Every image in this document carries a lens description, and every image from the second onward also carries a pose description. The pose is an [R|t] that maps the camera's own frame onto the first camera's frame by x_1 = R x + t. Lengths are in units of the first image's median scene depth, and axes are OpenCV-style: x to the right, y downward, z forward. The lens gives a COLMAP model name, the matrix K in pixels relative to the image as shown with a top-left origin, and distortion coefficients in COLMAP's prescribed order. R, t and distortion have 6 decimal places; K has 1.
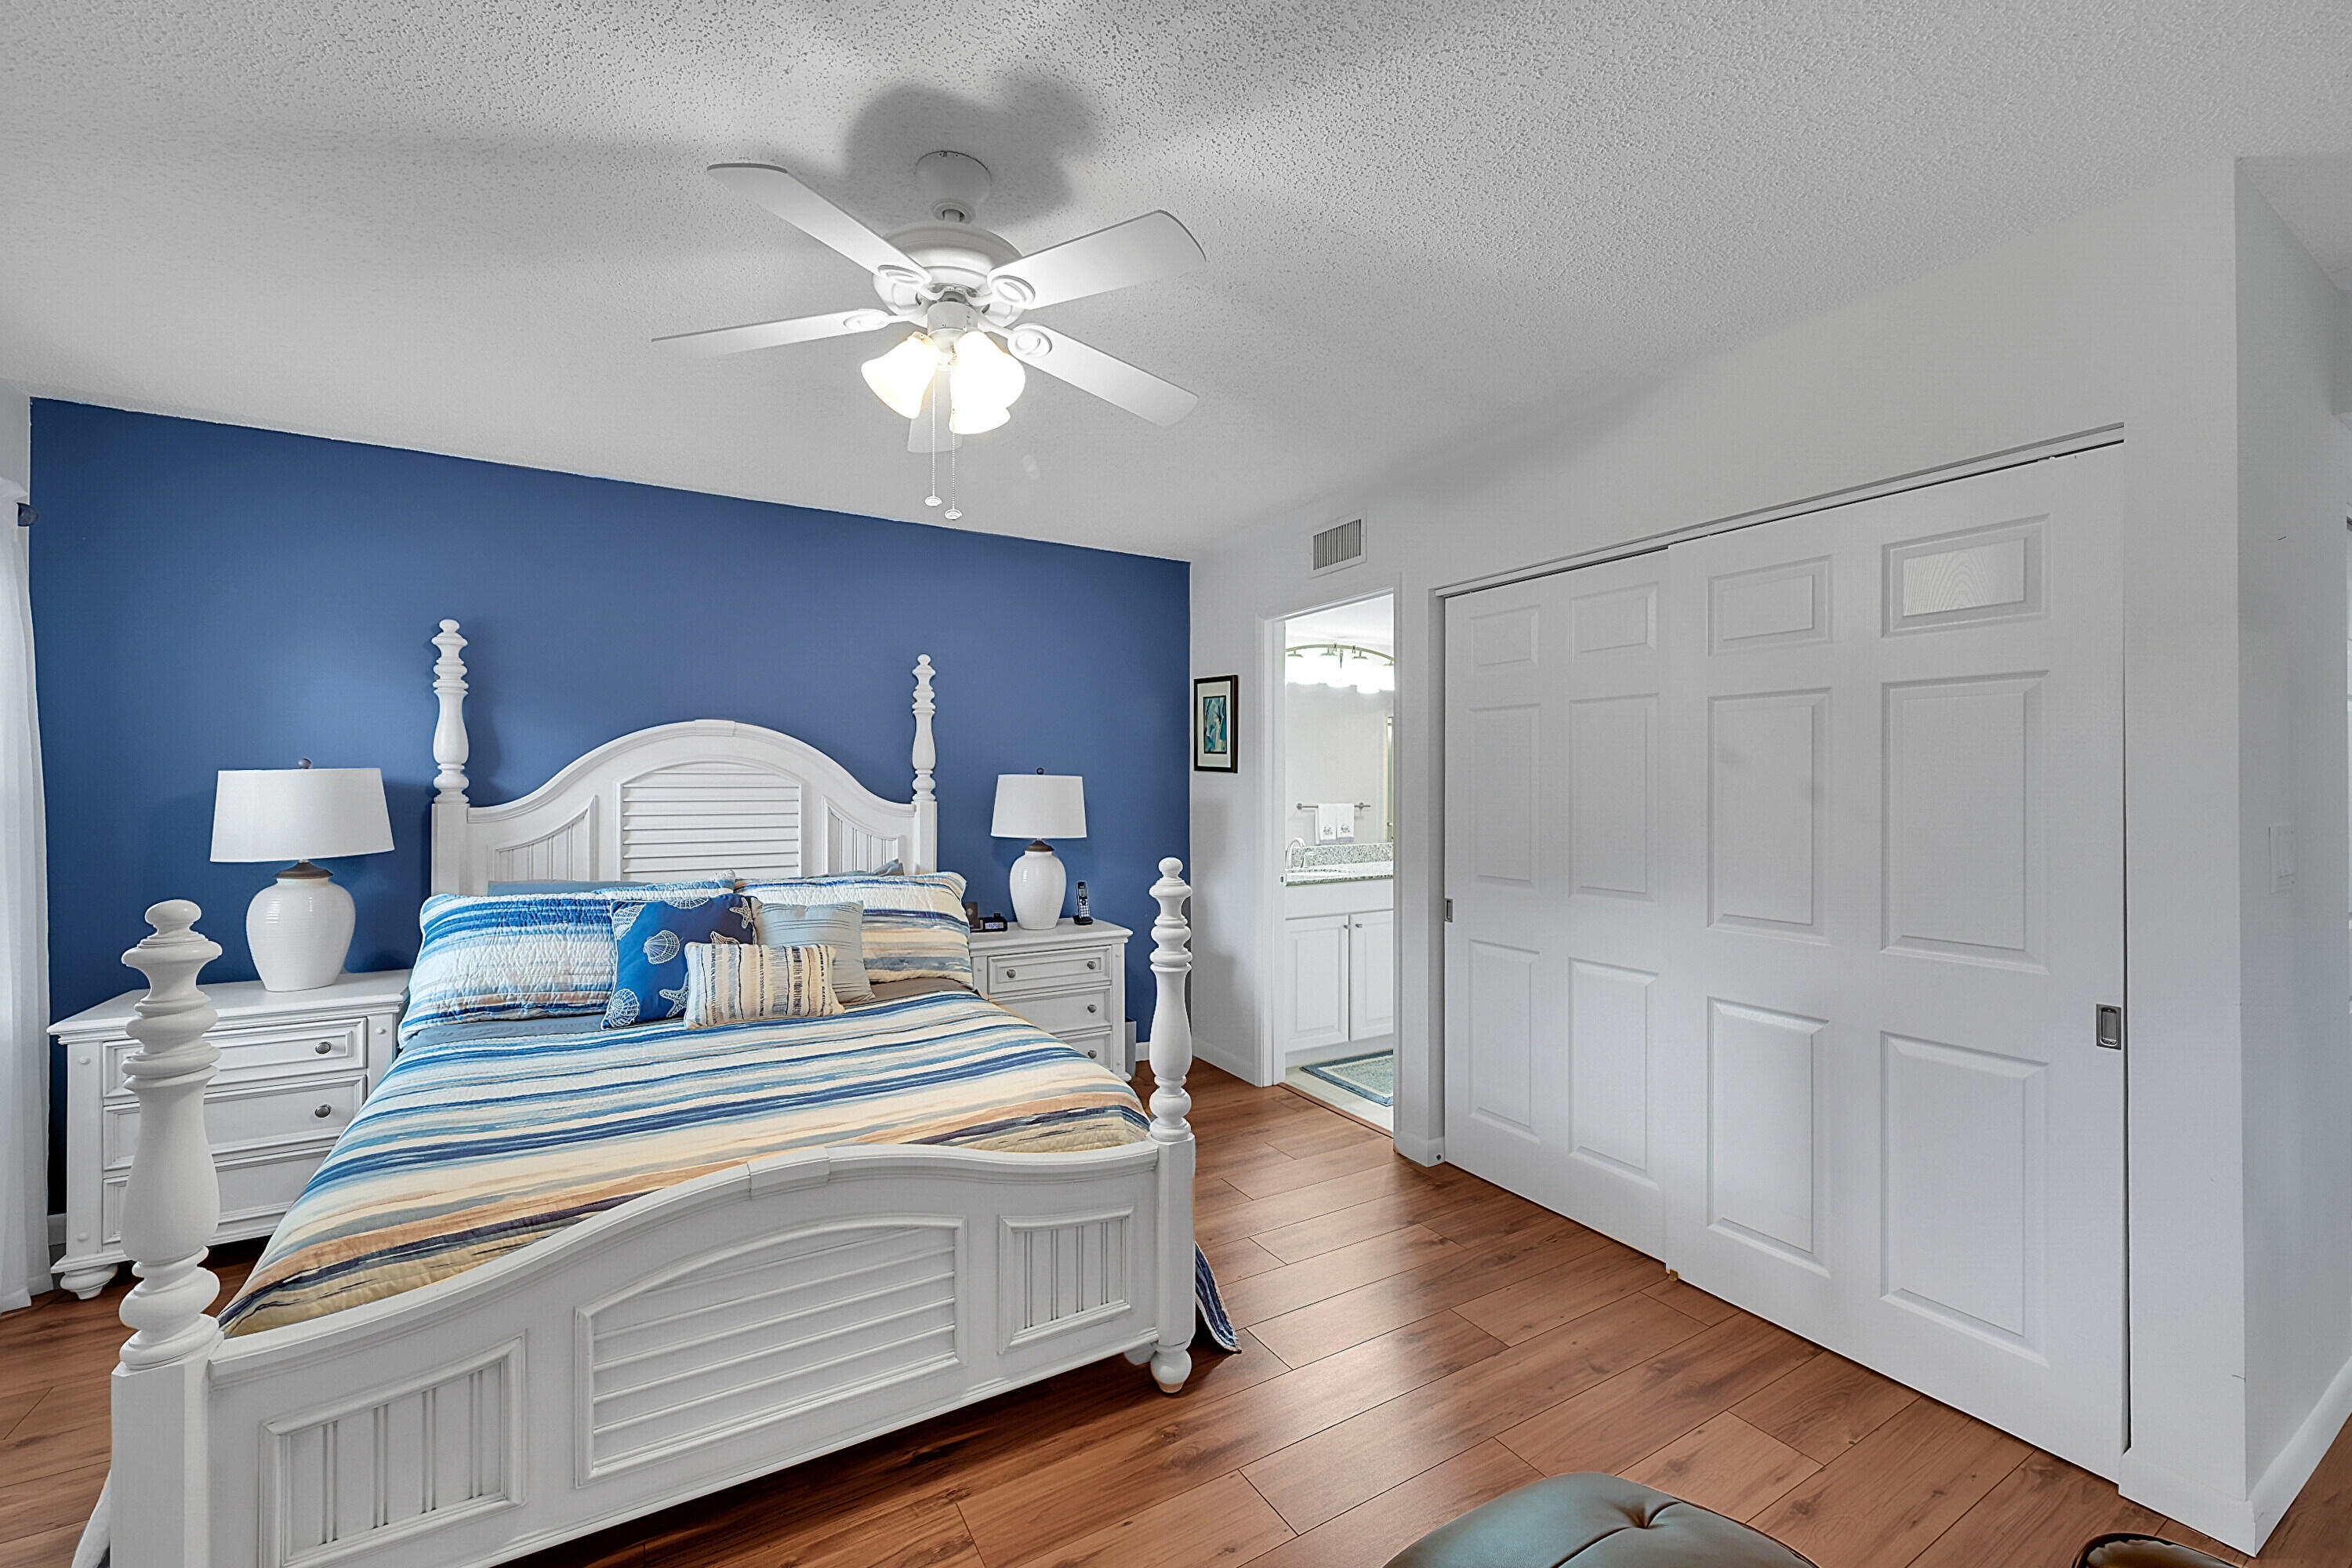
lens RADIAL K [[959.0, 0, 1185.2], [0, 959.0, 785.7], [0, 0, 1]] dist [0.003347, 0.000022]
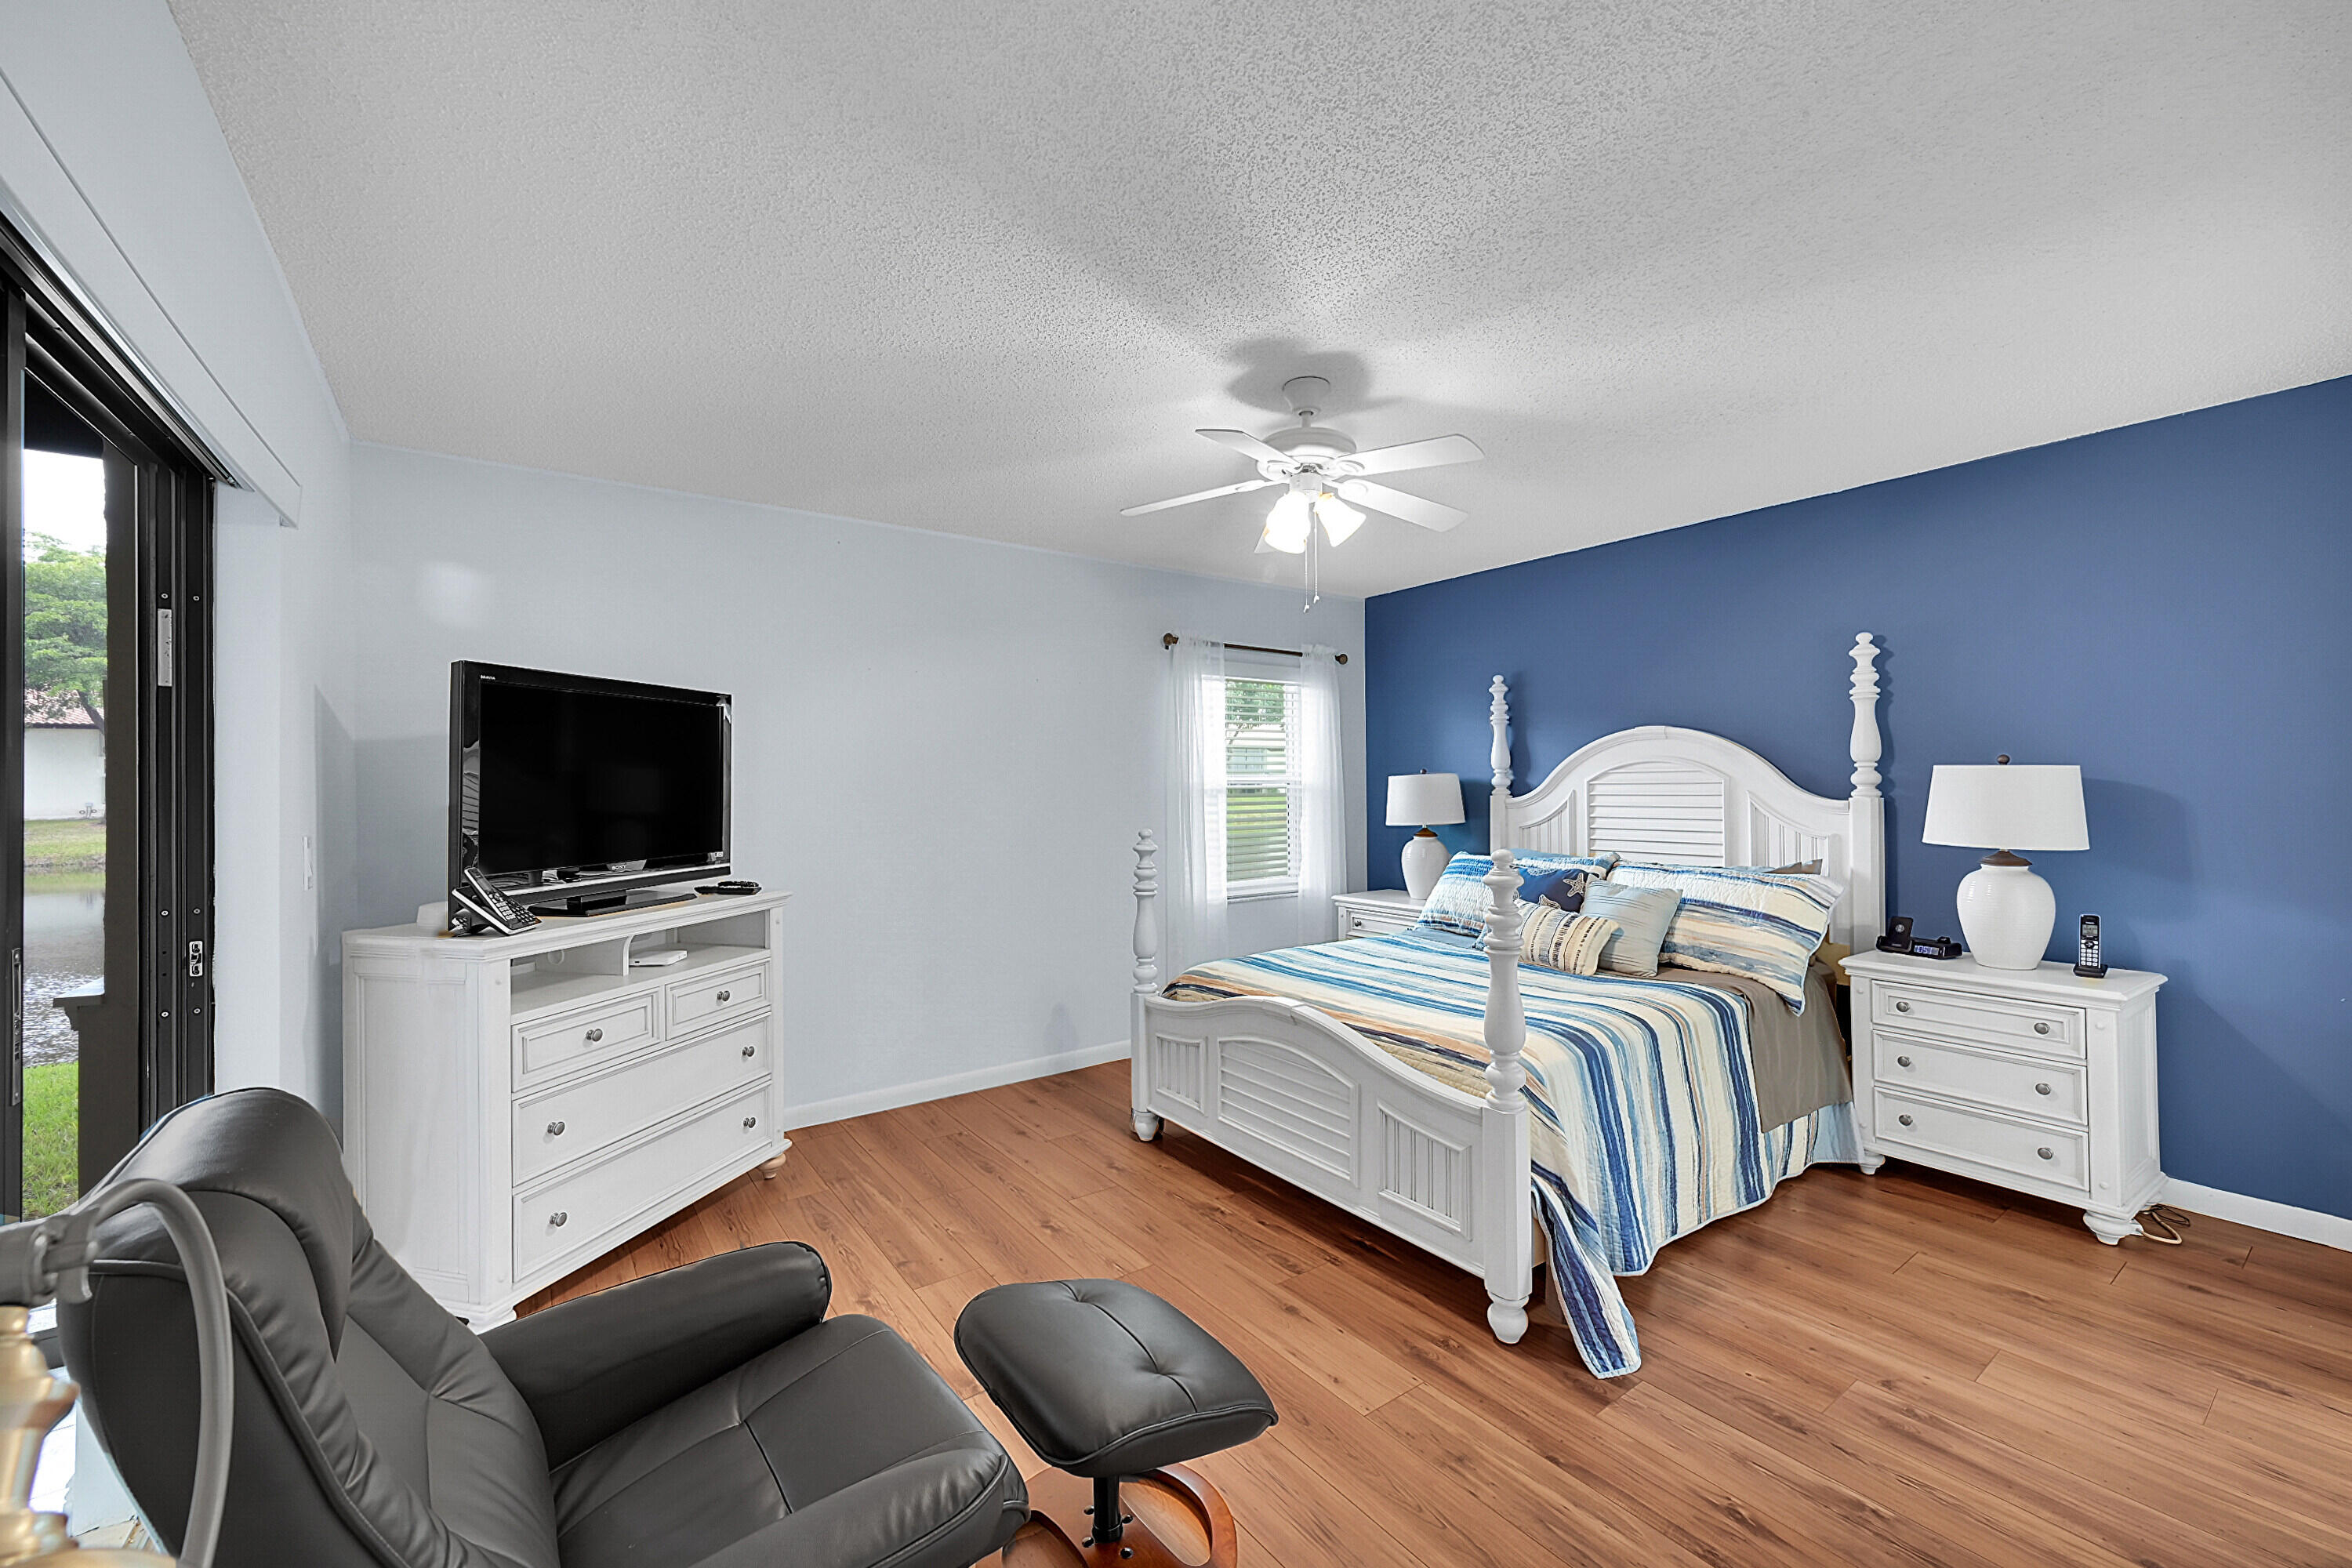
lens RADIAL K [[959.0, 0, 1192.5], [0, 959.0, 780.3], [0, 0, 1]] dist [0.003347, 0.000022]
pose [[0.082091, -0.005811, -0.996608, 0.680540], [0.009336, 0.999944, -0.005062, -0.001521], [0.996581, -0.008889, 0.082140, 0.366744]]
